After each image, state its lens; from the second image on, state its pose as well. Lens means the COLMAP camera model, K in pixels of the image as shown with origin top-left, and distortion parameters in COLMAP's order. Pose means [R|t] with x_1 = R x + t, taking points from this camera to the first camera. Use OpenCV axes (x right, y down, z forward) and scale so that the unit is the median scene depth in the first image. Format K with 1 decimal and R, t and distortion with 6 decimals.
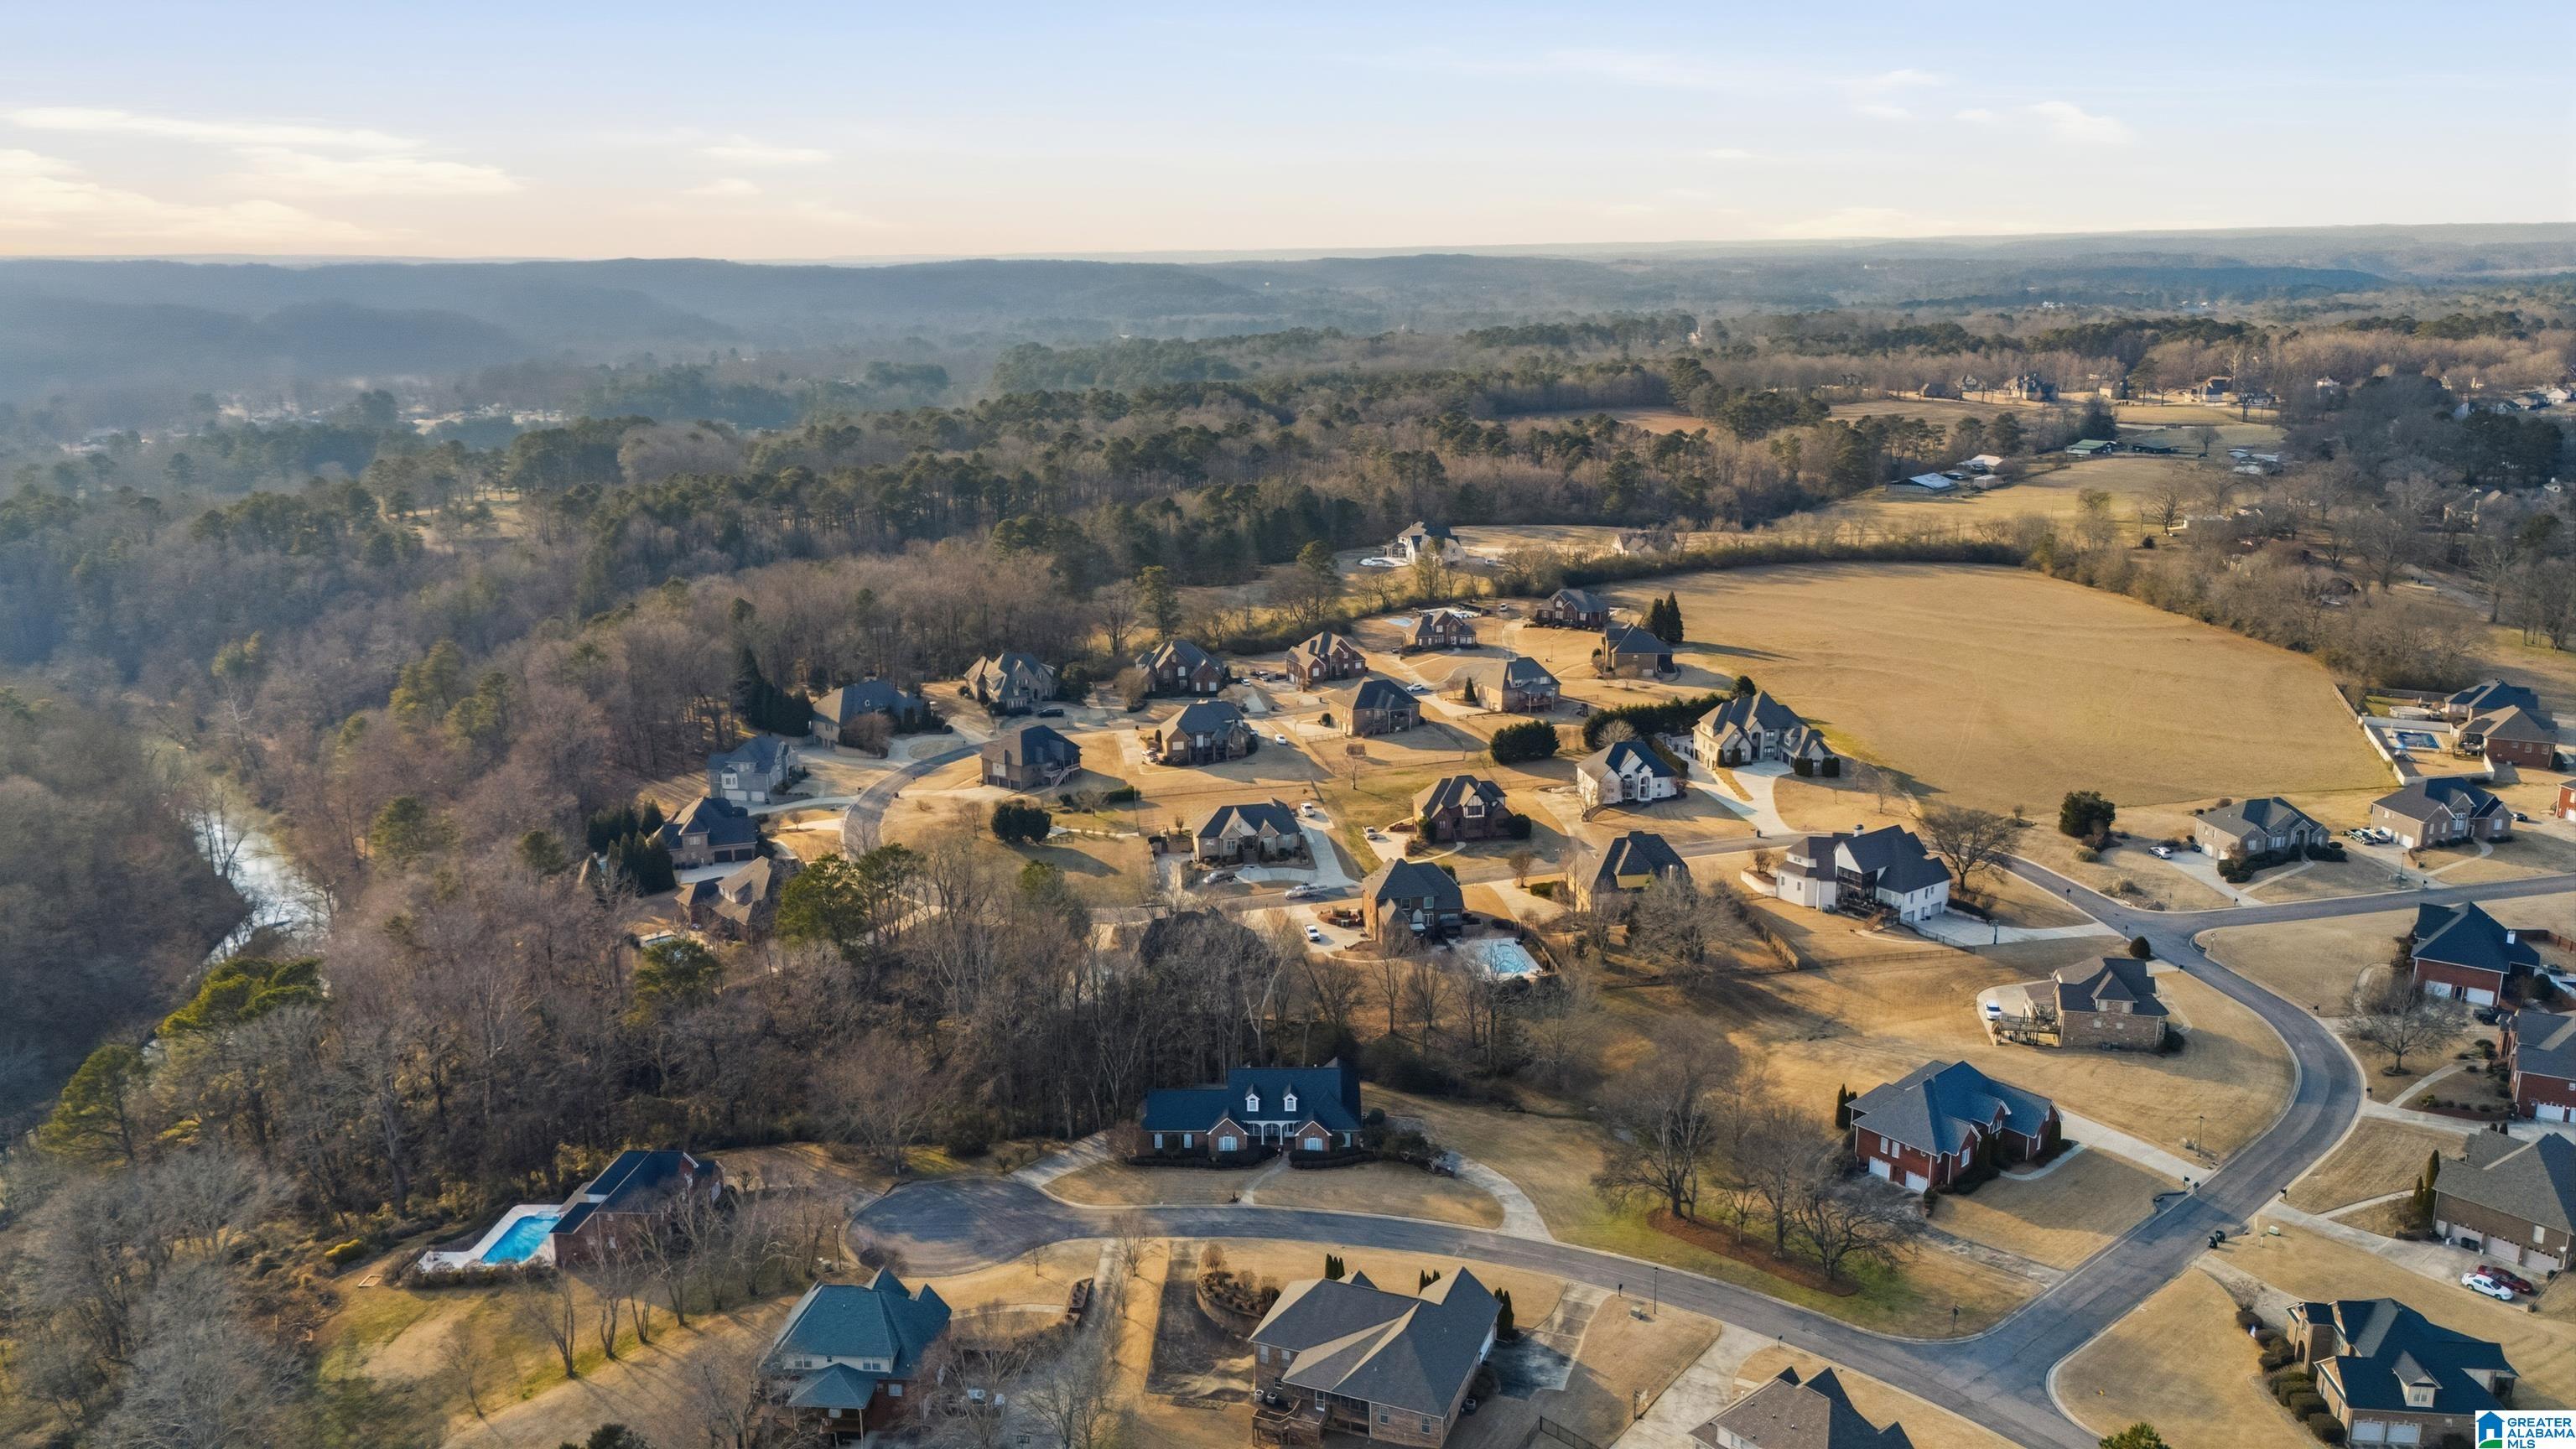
lens RADIAL K [[1916.3, 0, 1289.9], [0, 1916.3, 722.6], [0, 0, 1]] dist [0.055962, -0.020643]
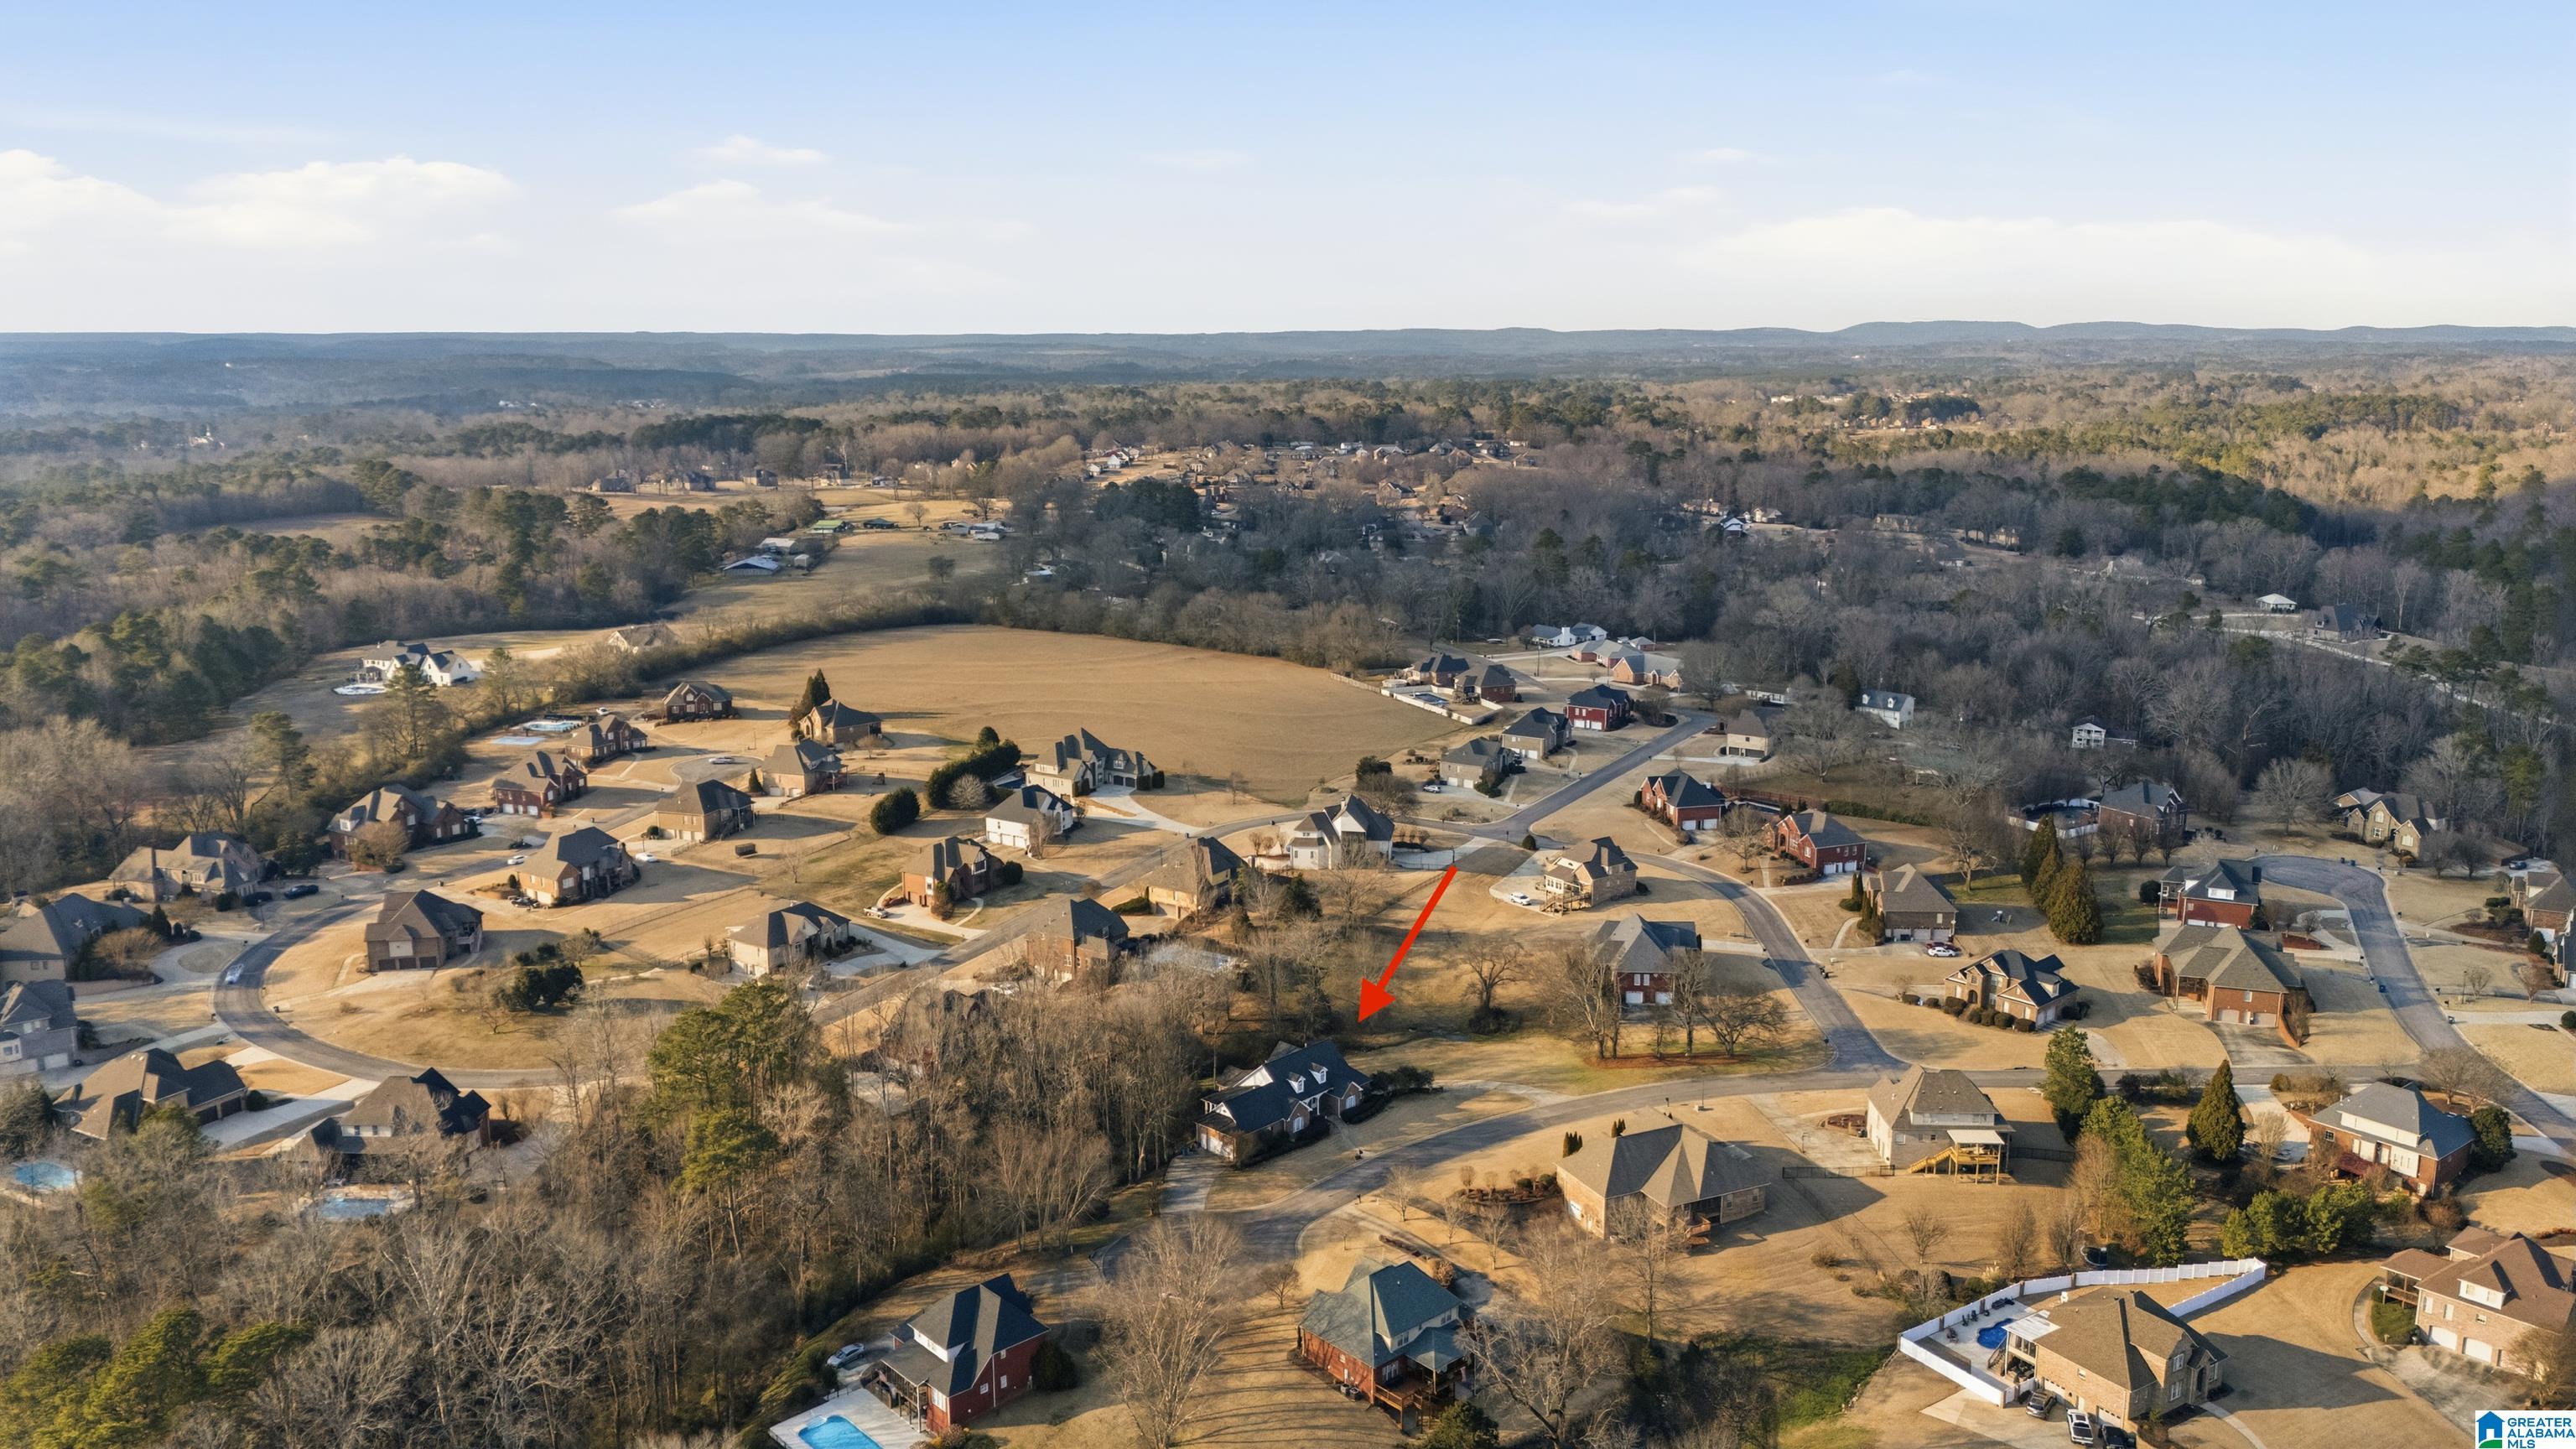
lens RADIAL K [[1916.3, 0, 1290.9], [0, 1916.3, 728.3], [0, 0, 1]] dist [0.055962, -0.020643]
pose [[0.679573, -0.144220, 0.719292, -0.825144], [0.177770, 0.983637, 0.029267, -0.045040], [-0.711743, 0.107979, 0.694091, 0.191568]]
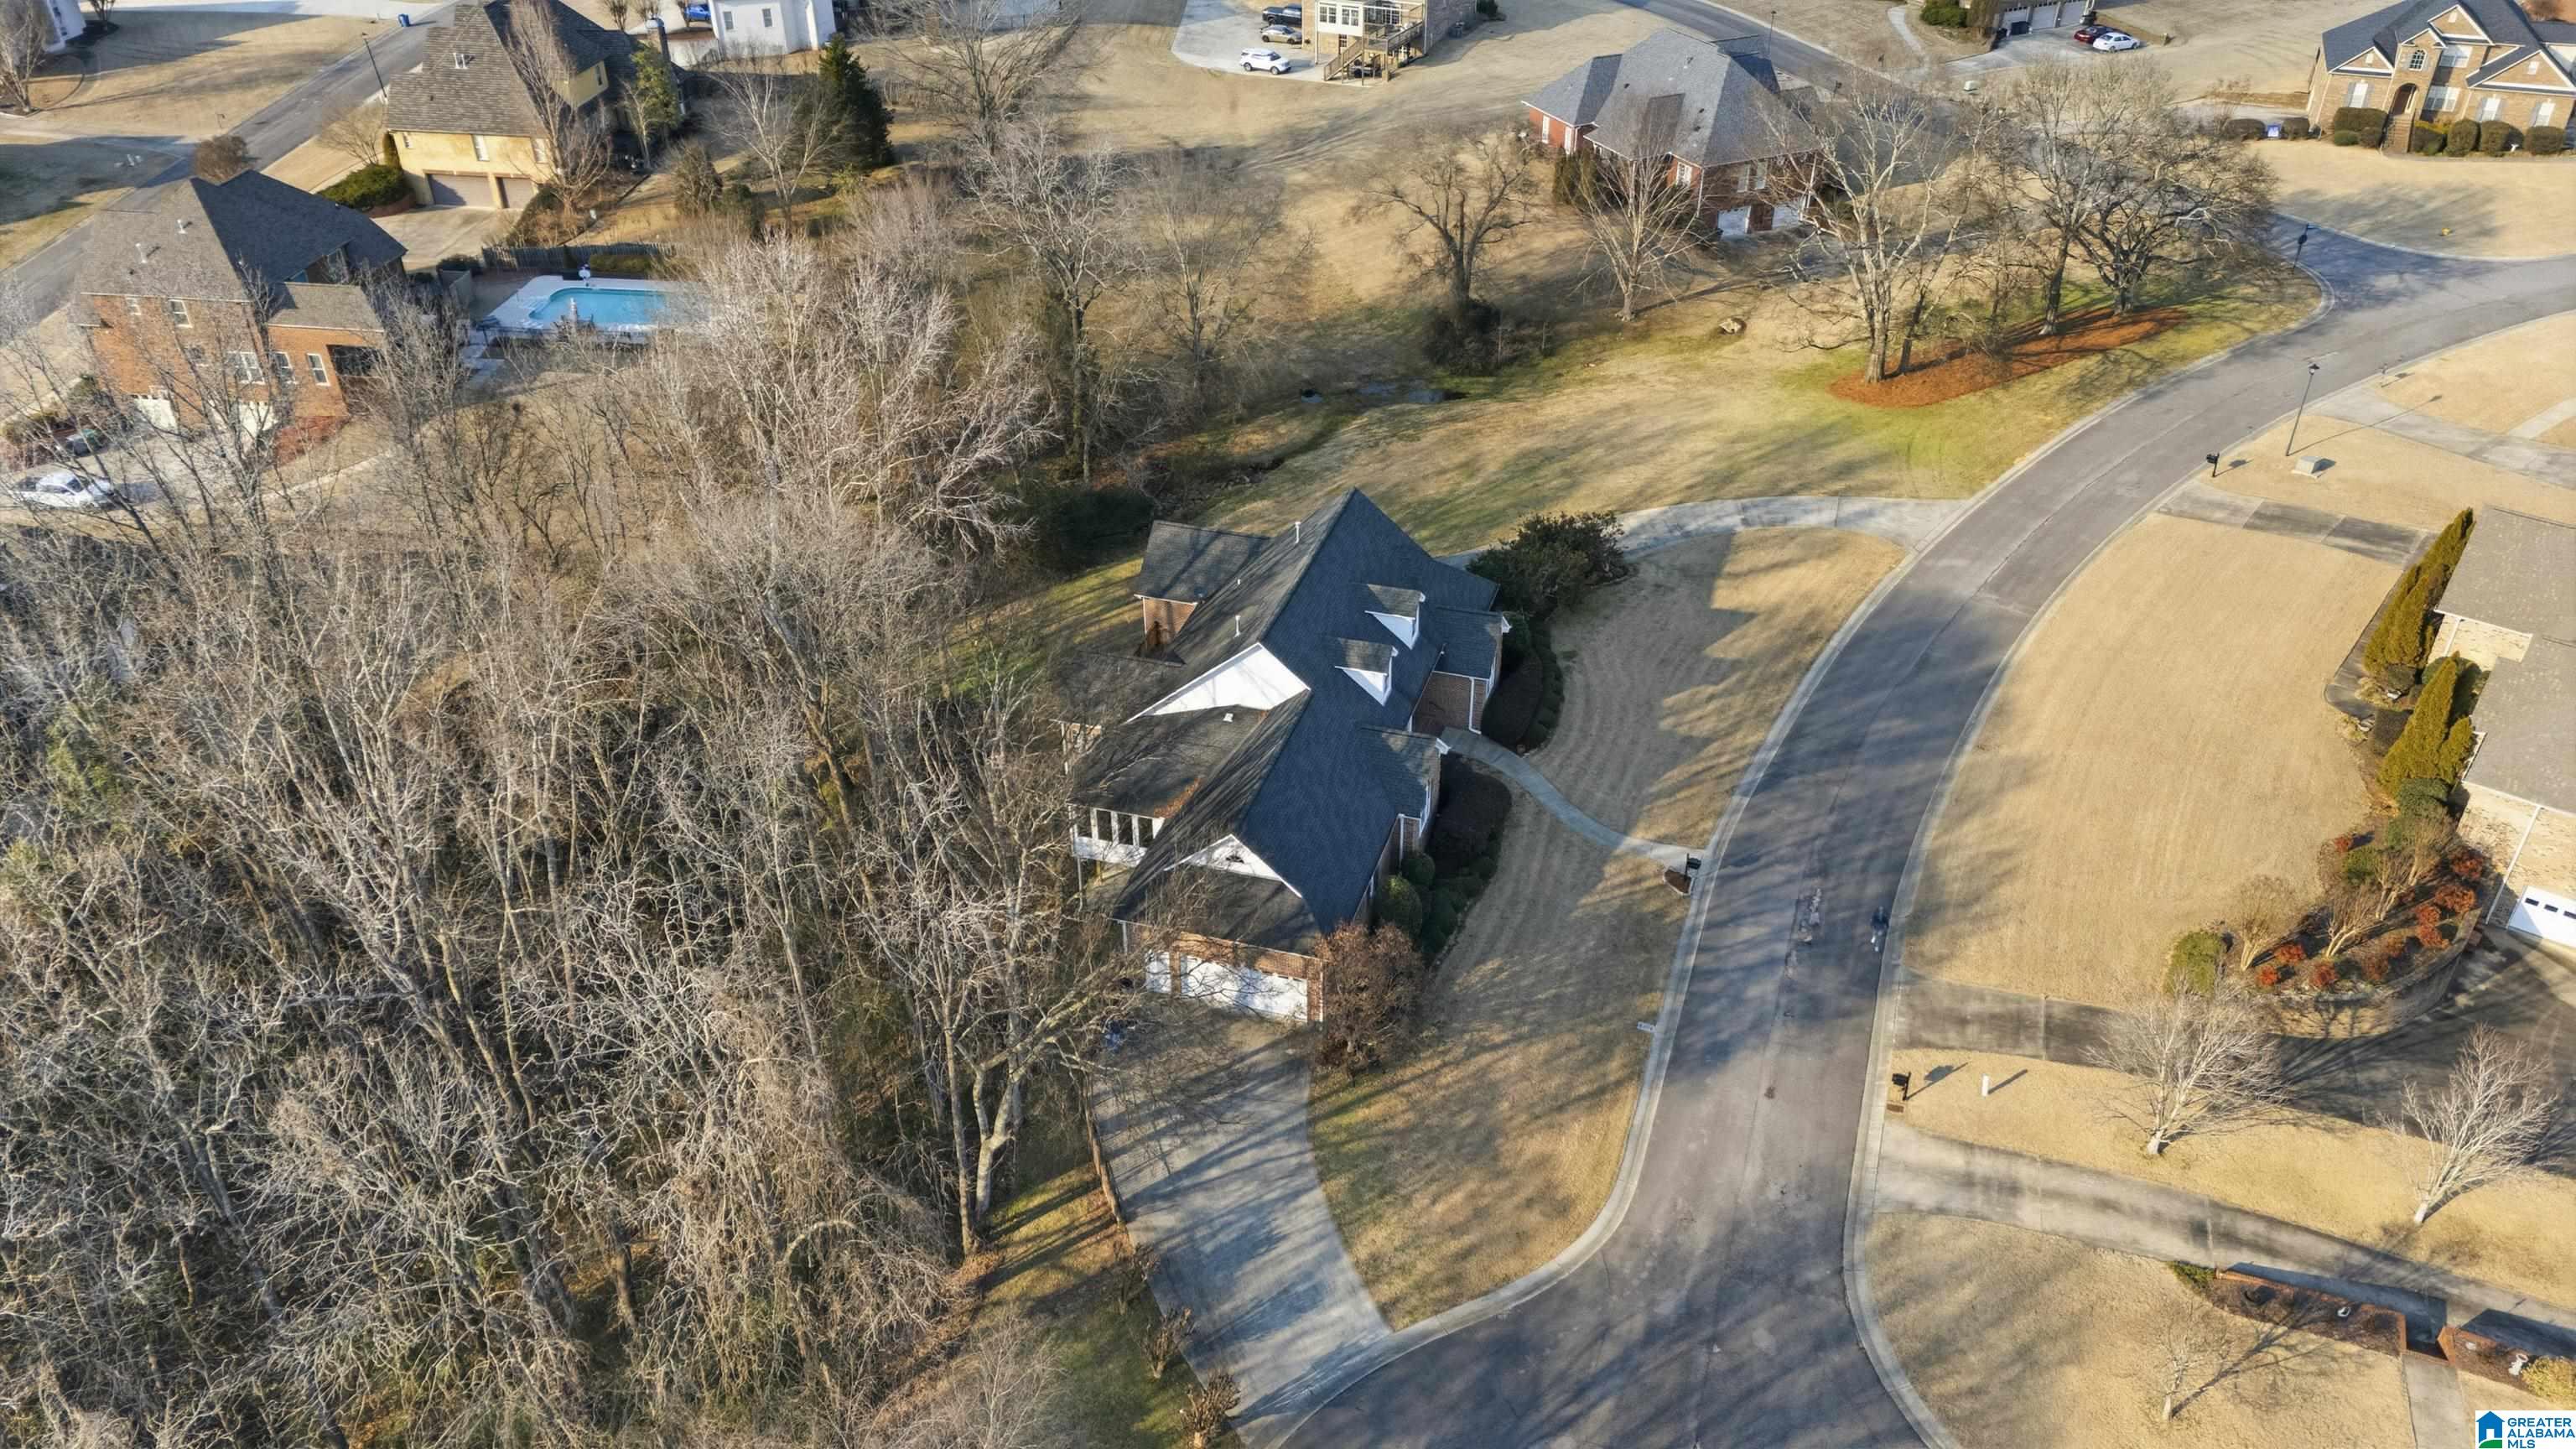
lens RADIAL K [[1916.3, 0, 1281.1], [0, 1916.3, 728.0], [0, 0, 1]] dist [0.055962, -0.020643]
pose [[0.286806, -0.519863, 0.804665, -0.296109], [0.242409, 0.851999, 0.464042, 0.051491], [-0.926812, 0.061968, 0.370378, 0.908883]]
